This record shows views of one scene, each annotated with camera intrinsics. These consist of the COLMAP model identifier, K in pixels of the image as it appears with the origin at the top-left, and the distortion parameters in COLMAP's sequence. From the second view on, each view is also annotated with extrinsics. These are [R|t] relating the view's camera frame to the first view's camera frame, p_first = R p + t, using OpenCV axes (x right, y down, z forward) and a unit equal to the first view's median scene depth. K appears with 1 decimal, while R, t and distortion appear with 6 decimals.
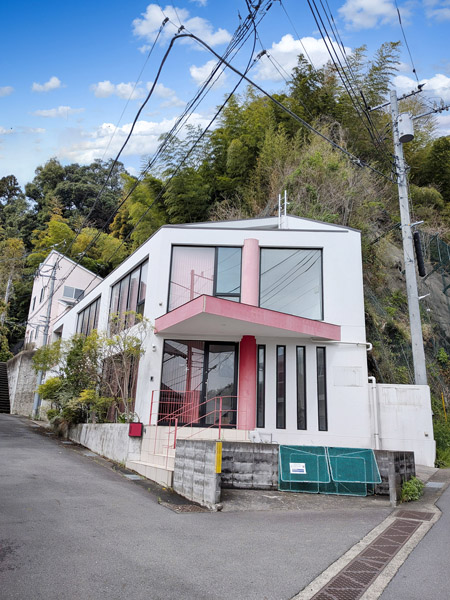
lens RADIAL K [[429.5, 0, 224.7], [0, 429.5, 308.0], [0, 0, 1]] dist [0.081293, -0.108295]
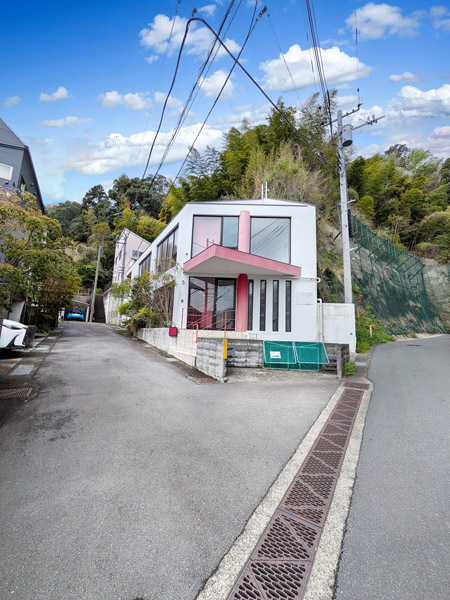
lens RADIAL K [[237.3, 0, 225.0], [0, 237.3, 300.0], [0, 0, 1]] dist [0.008321, -0.000383]
pose [[0.999976, -0.003642, -0.005872, -0.005112], [0.004431, 0.990066, 0.140536, 0.035029], [0.005302, -0.140559, 0.990058, 0.119389]]
